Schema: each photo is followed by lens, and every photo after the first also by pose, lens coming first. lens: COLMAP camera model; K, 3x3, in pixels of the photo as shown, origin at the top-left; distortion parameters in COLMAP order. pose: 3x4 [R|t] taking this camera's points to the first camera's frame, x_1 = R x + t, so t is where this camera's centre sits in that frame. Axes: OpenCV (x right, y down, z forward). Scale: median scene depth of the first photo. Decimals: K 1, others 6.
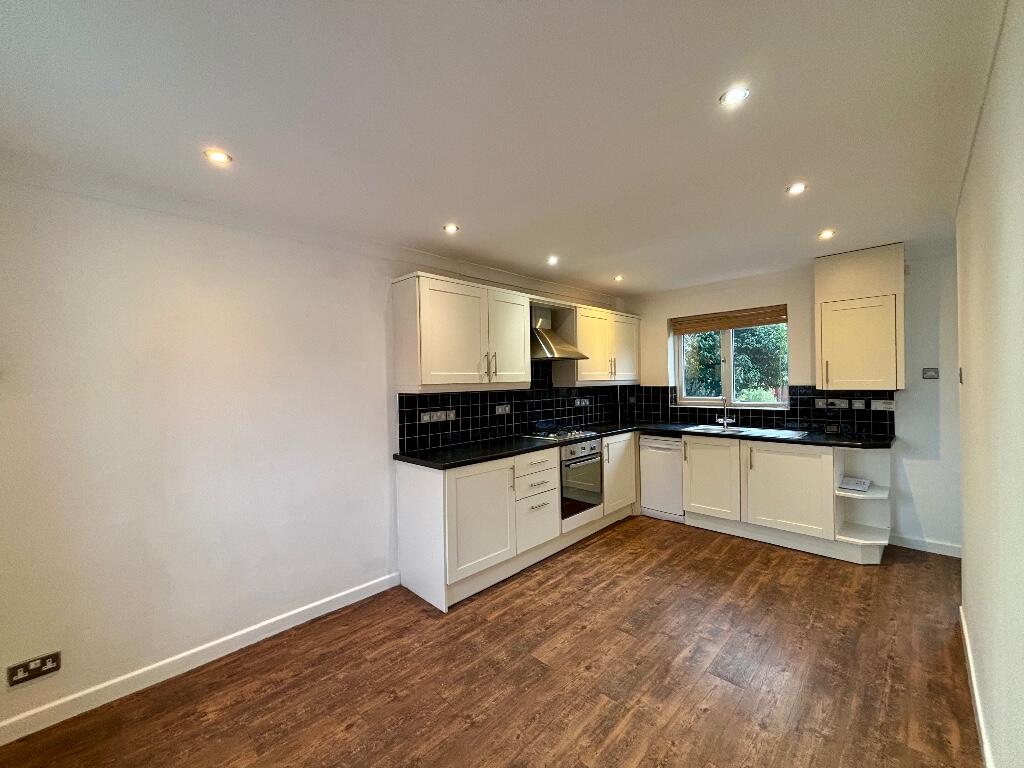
lens RADIAL K [[410.8, 0, 512.0], [0, 410.8, 384.0], [0, 0, 1]] dist [-0.002384, 0.000169]
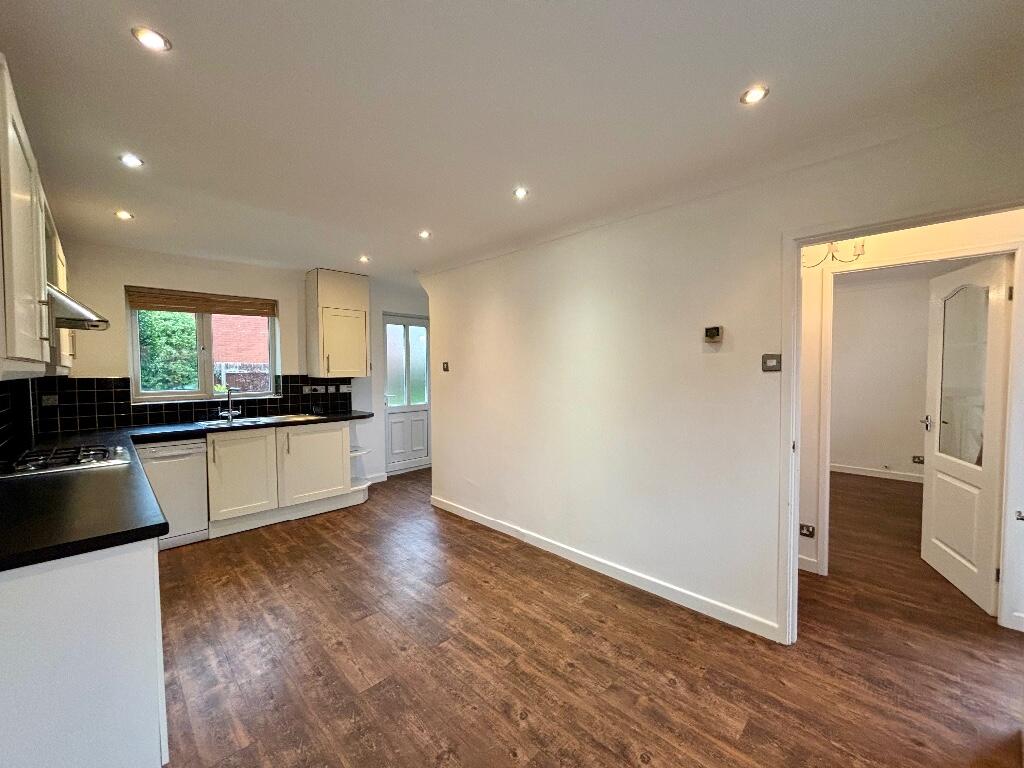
lens RADIAL K [[410.8, 0, 512.0], [0, 410.8, 384.0], [0, 0, 1]] dist [-0.002384, 0.000169]
pose [[0.011446, -0.012351, 0.999858, -0.449261], [0.014512, 0.999820, 0.012184, 0.025404], [-0.999829, 0.014371, 0.011623, 0.406416]]
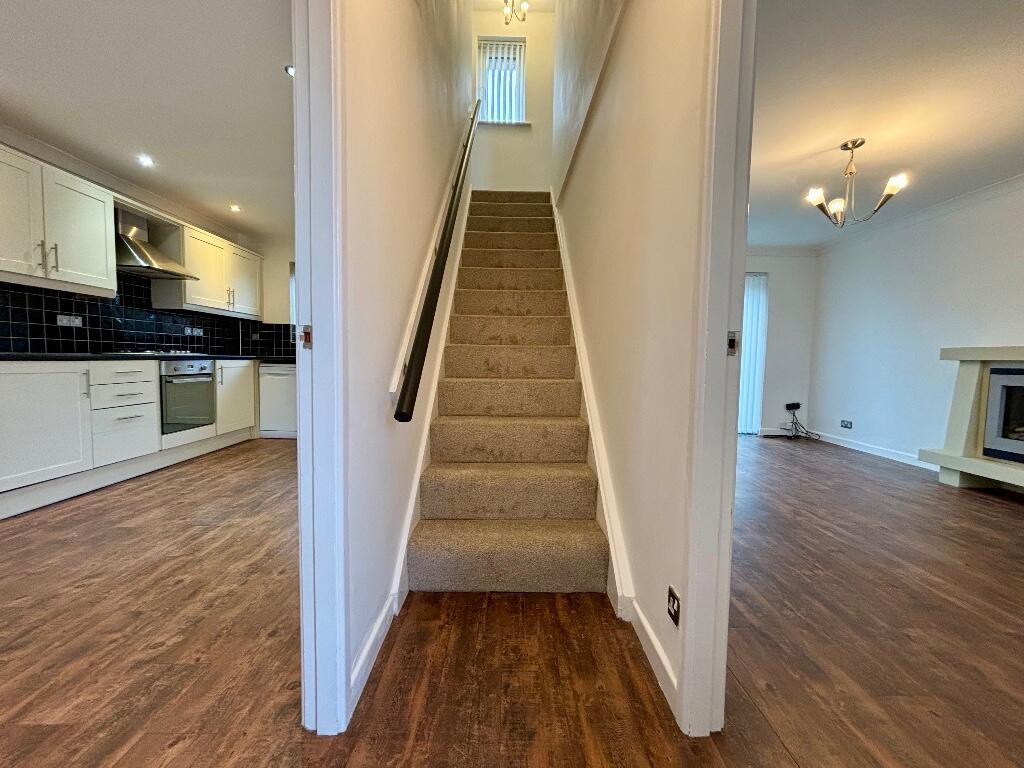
lens RADIAL K [[410.8, 0, 512.0], [0, 410.8, 384.0], [0, 0, 1]] dist [-0.002384, 0.000169]
pose [[0.697051, -0.008114, 0.716975, 0.005989], [-0.027994, 0.998866, 0.038520, 0.140730], [-0.716475, -0.046922, 0.696033, -0.244539]]
